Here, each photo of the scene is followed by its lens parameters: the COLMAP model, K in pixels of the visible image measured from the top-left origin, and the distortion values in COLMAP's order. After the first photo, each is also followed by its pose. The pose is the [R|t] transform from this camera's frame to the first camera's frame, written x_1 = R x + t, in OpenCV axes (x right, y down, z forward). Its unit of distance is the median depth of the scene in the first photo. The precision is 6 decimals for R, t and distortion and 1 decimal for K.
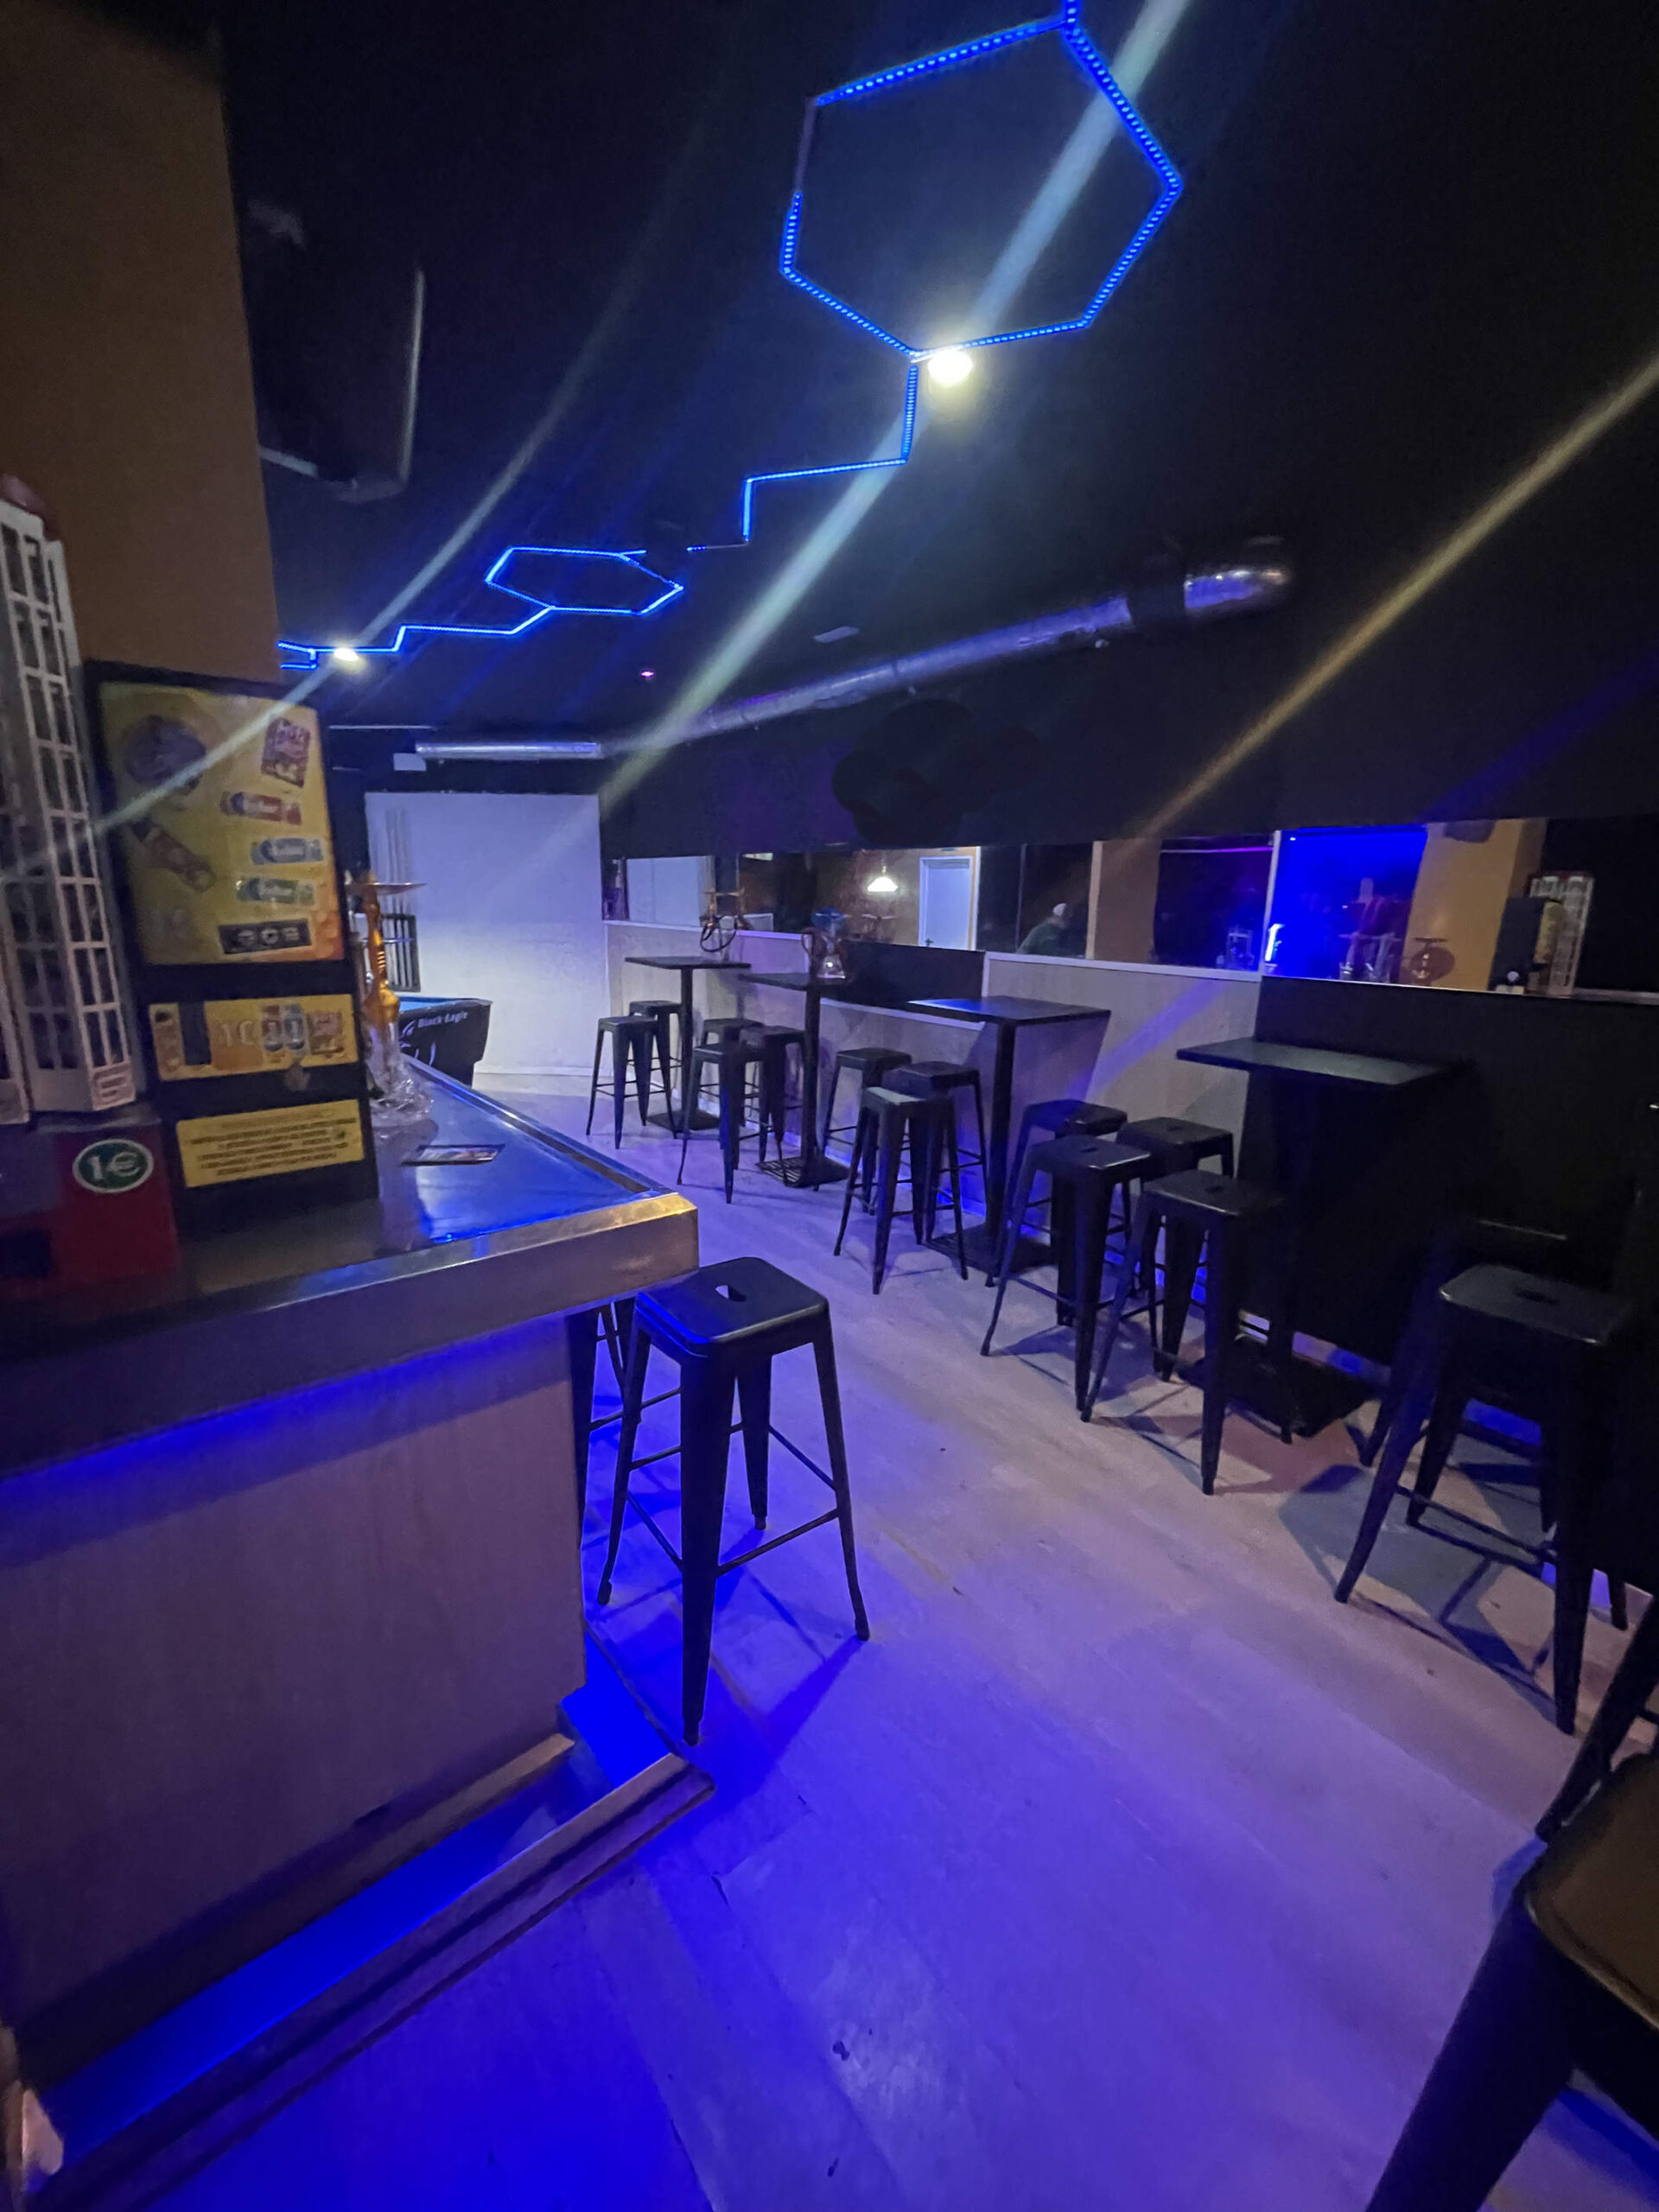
lens RADIAL K [[891.1, 0, 834.9], [0, 891.1, 1112.5], [0, 0, 1]] dist [-0.004253, -0.000481]
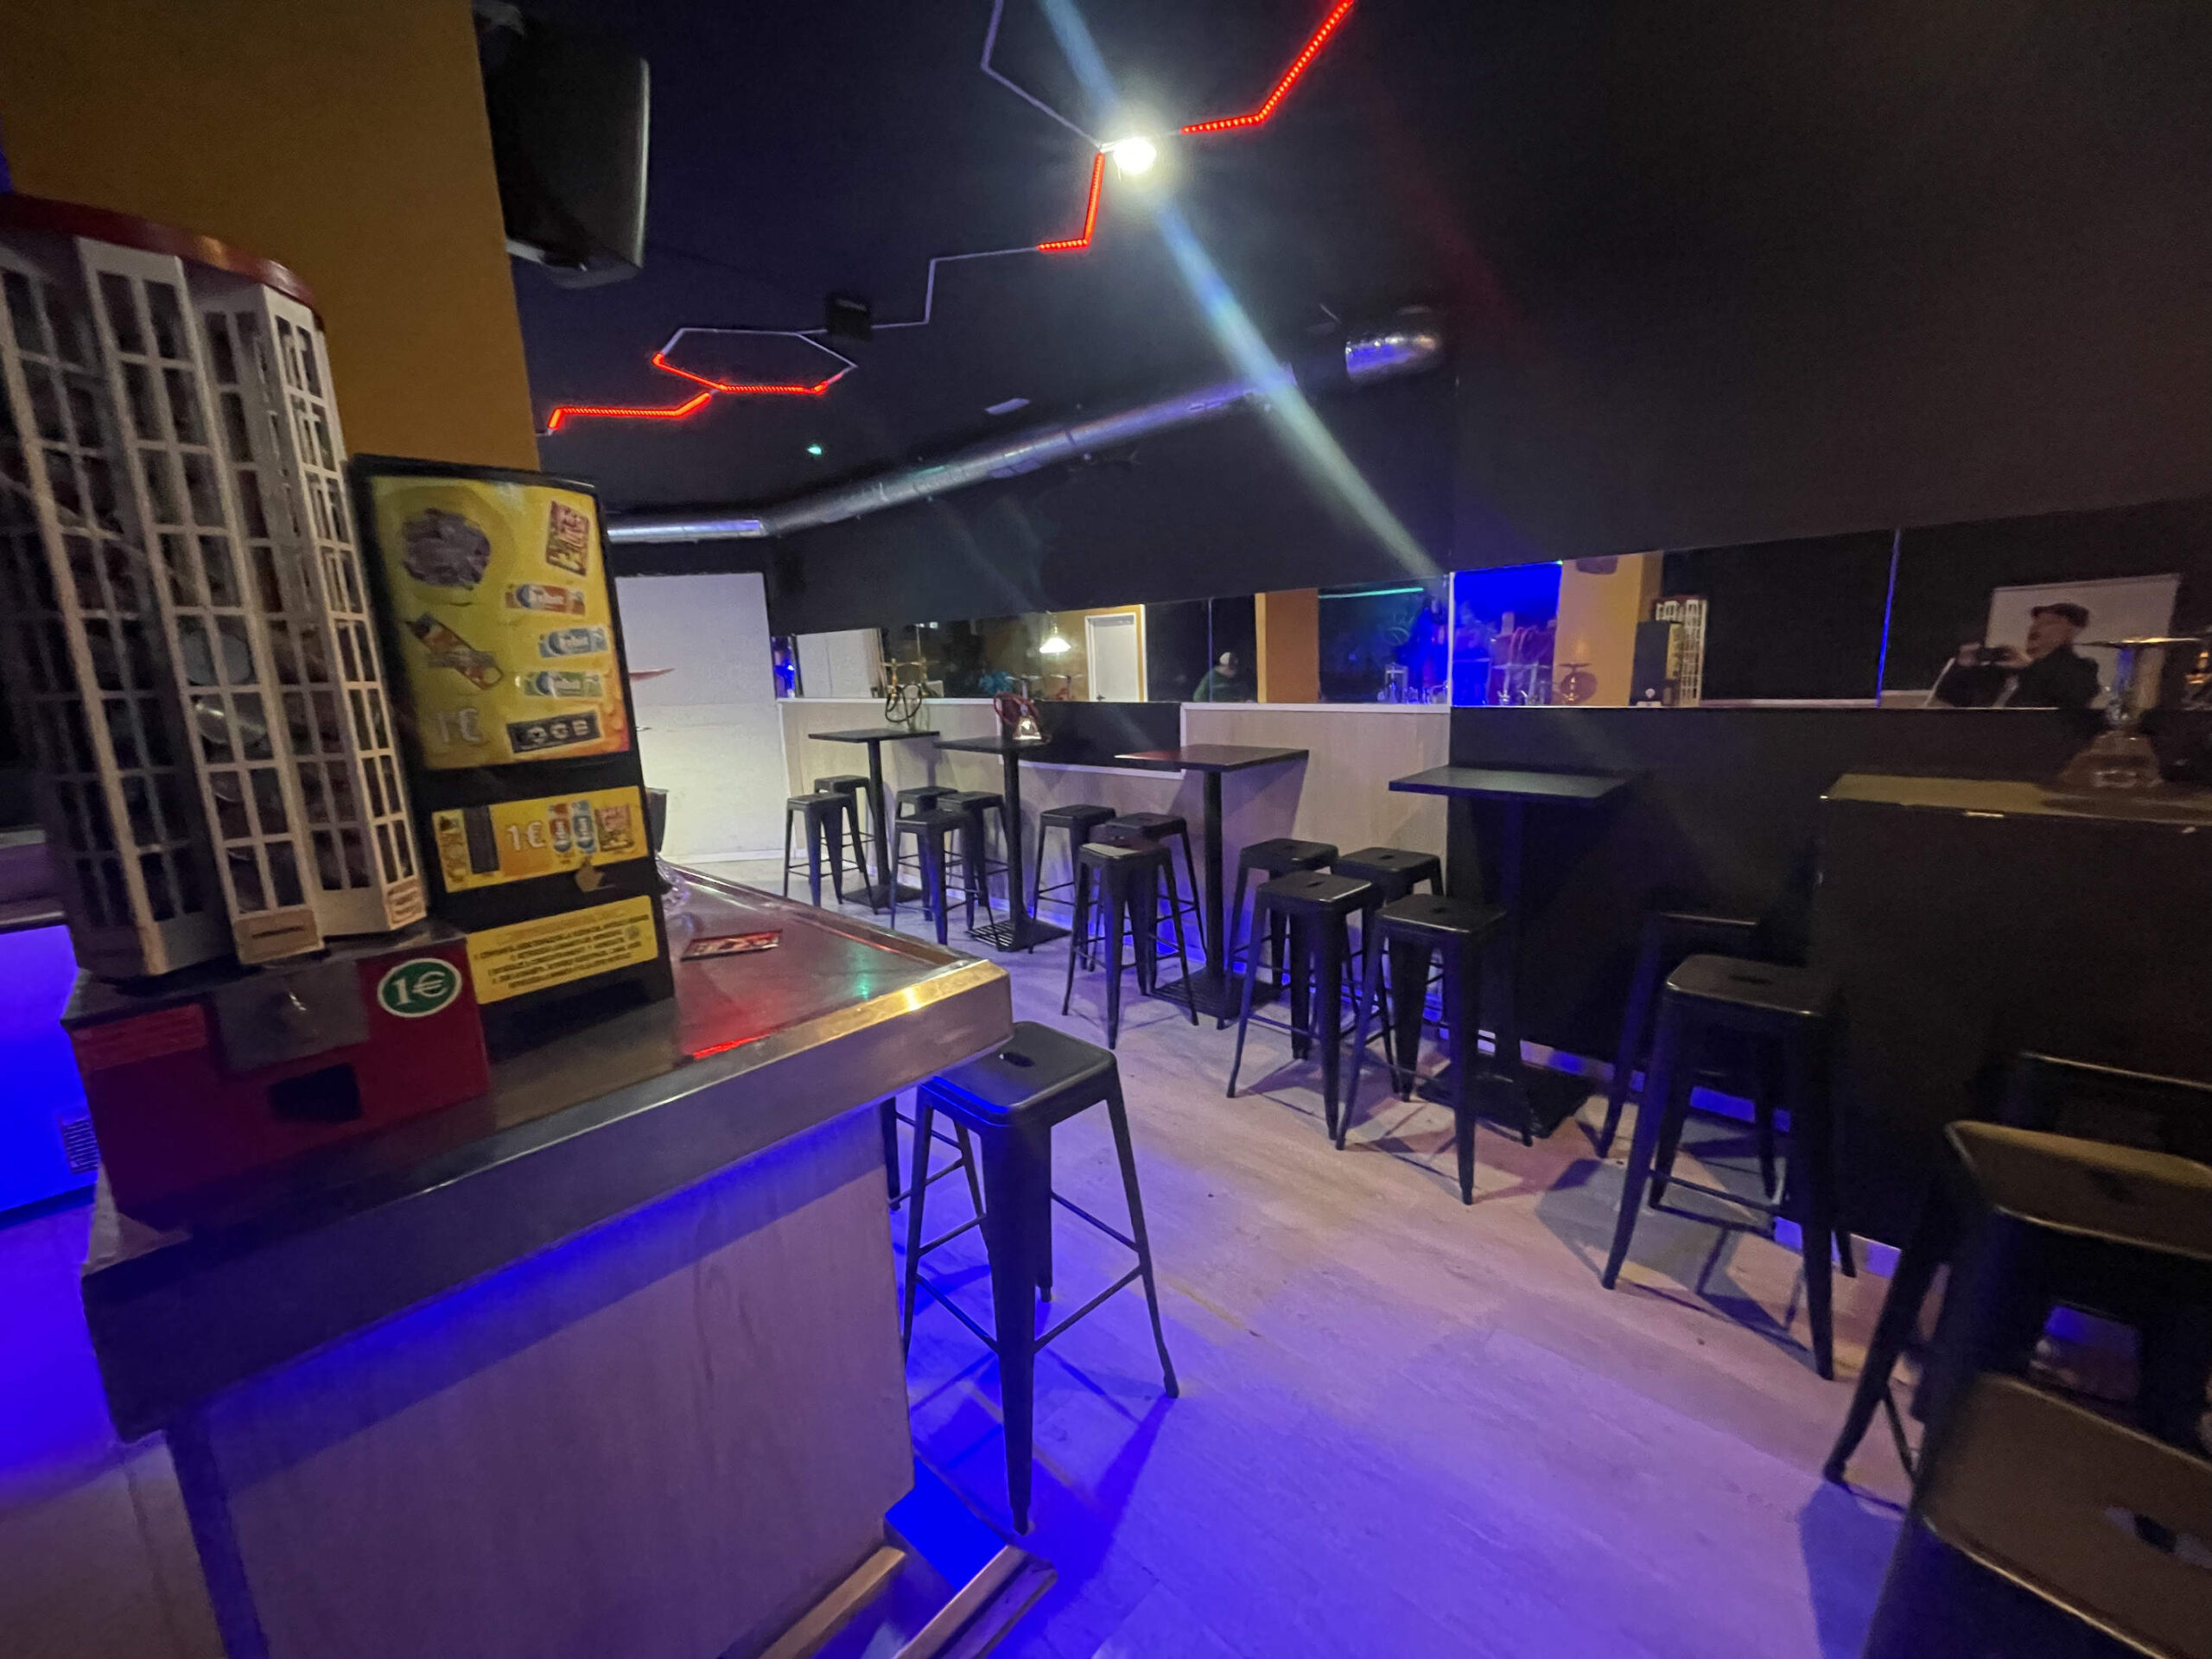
lens RADIAL K [[891.1, 0, 1116.1], [0, 891.1, 829.2], [0, 0, 1]] dist [-0.004253, -0.000481]
pose [[0.989187, -0.084646, 0.119770, -0.065063], [0.090158, 0.995068, -0.041371, -0.000147], [-0.115677, 0.051722, 0.991939, -0.003768]]
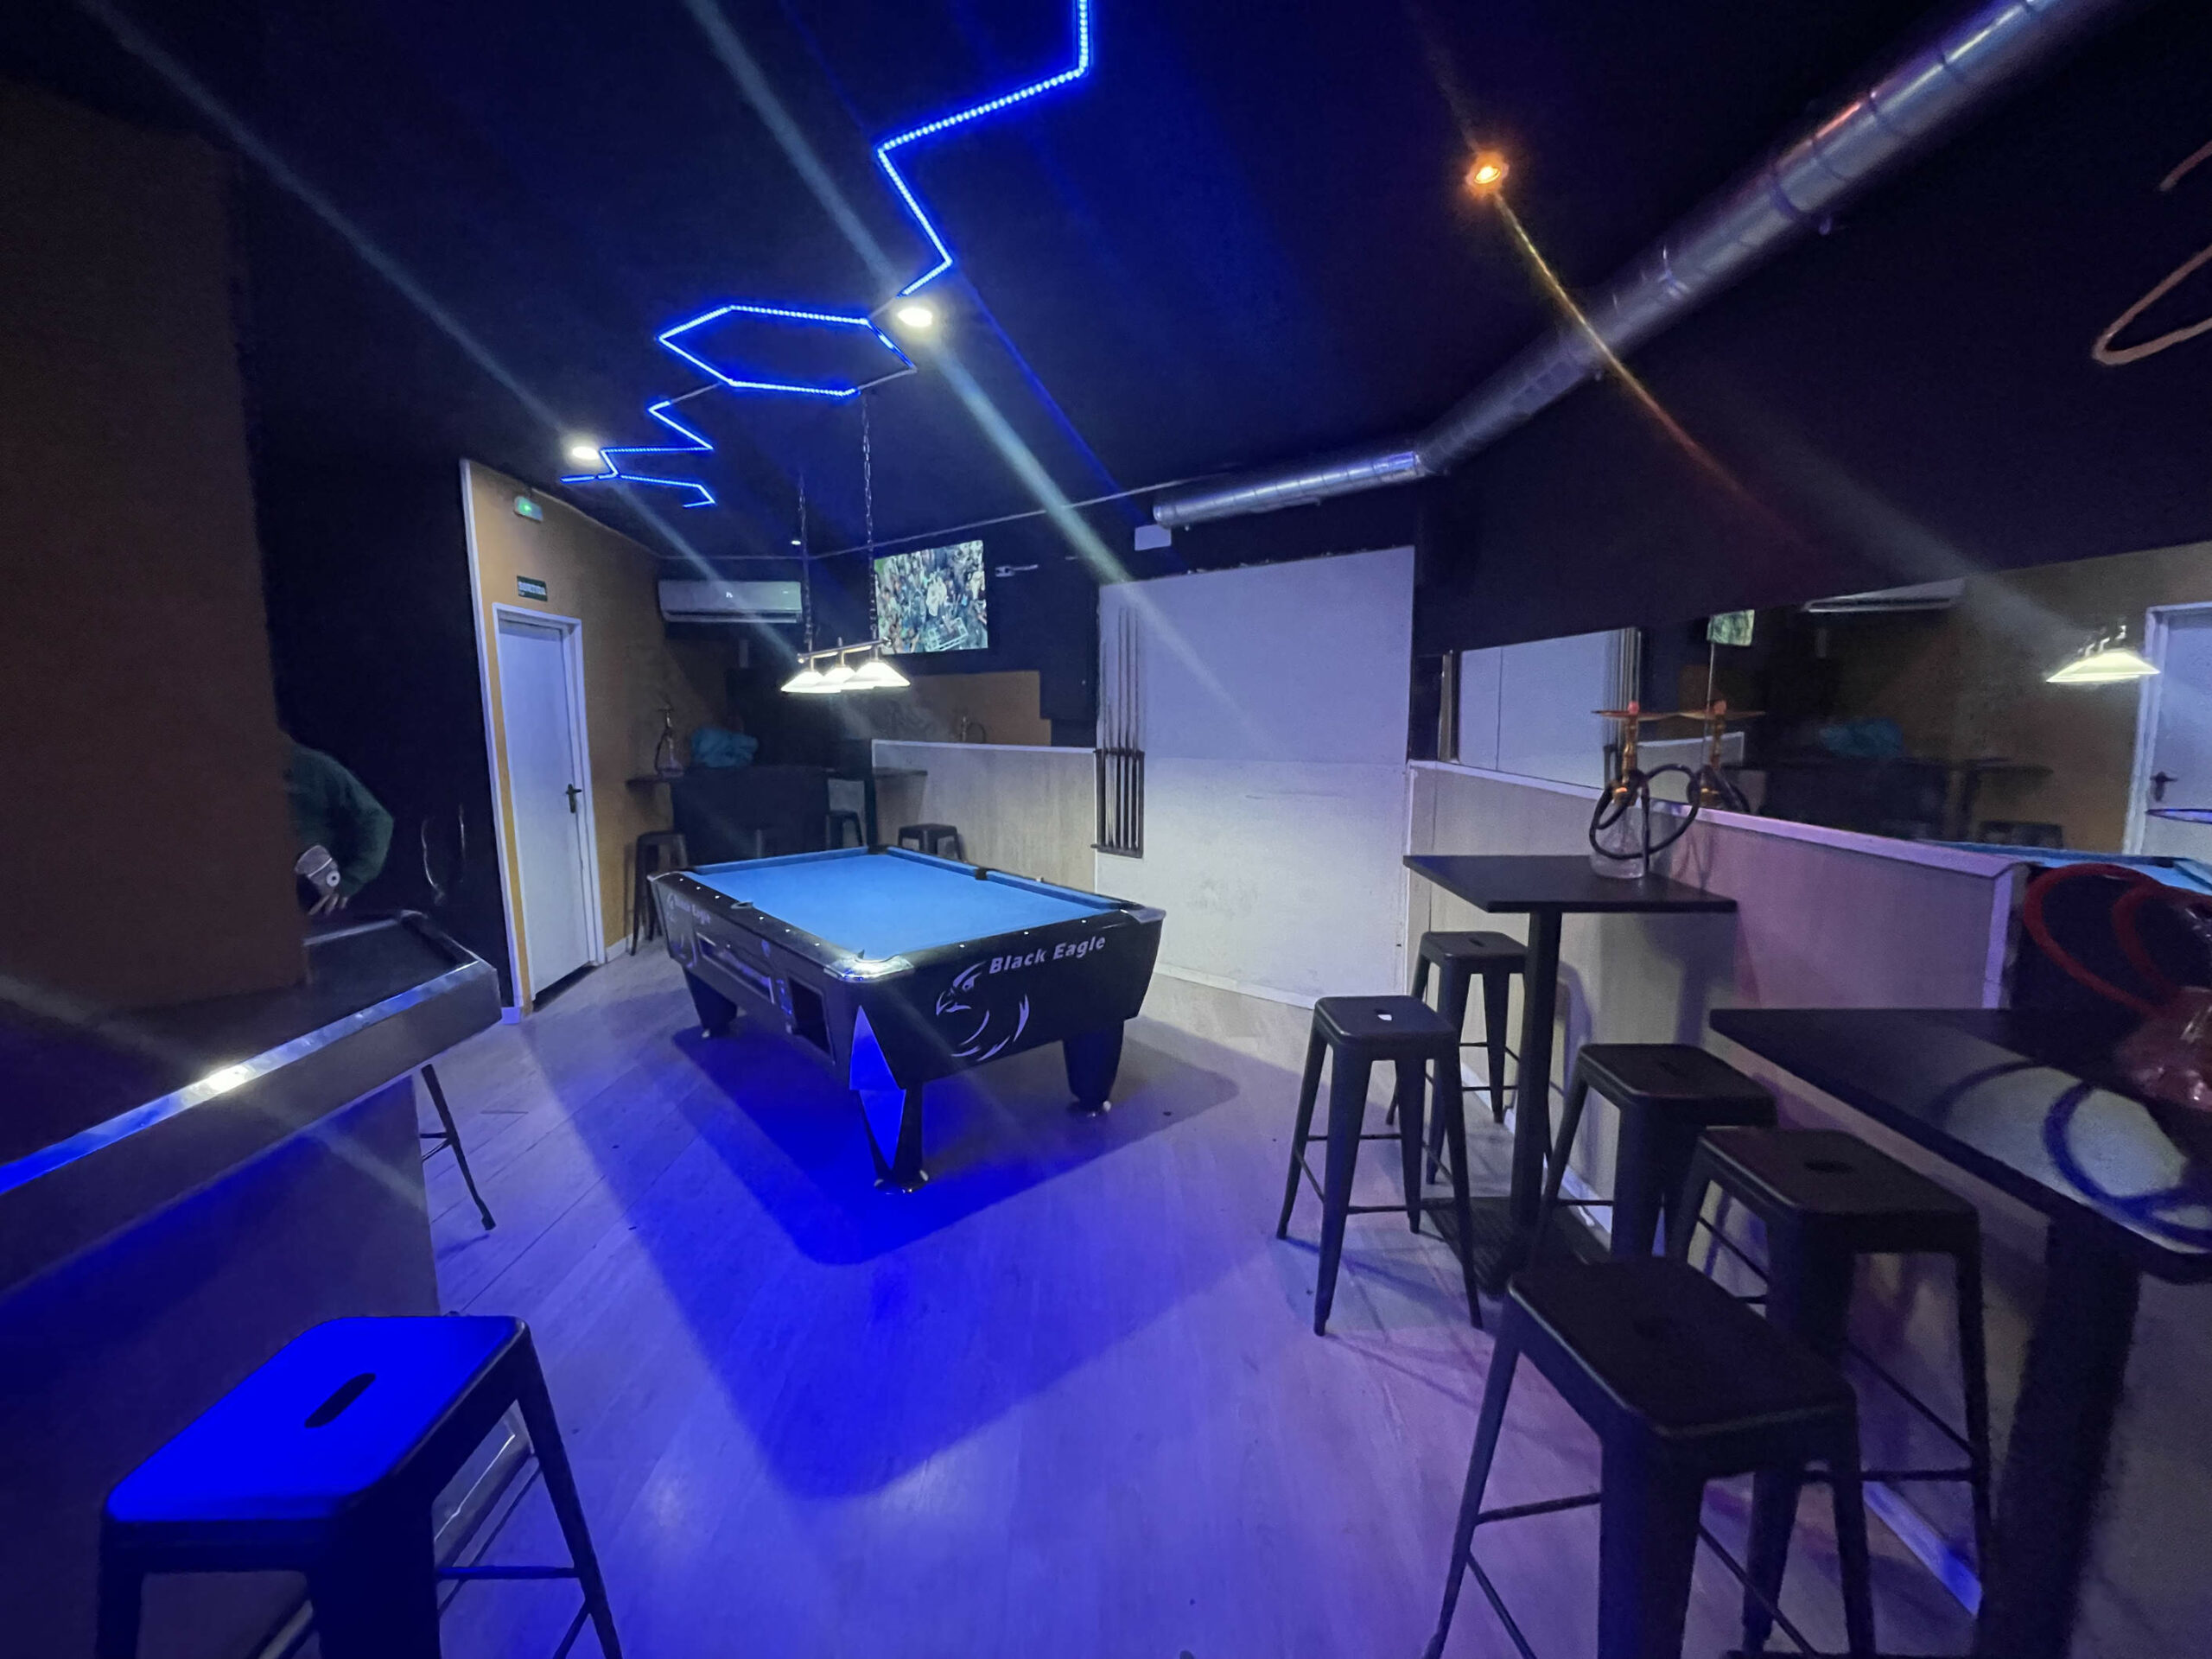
lens RADIAL K [[891.1, 0, 1097.9], [0, 891.1, 829.9], [0, 0, 1]] dist [-0.004253, -0.000481]
pose [[0.782067, 0.058285, -0.620462, -0.174501], [-0.119559, 0.991155, -0.057593, -0.335948], [0.611618, 0.119223, 0.782119, 1.274050]]
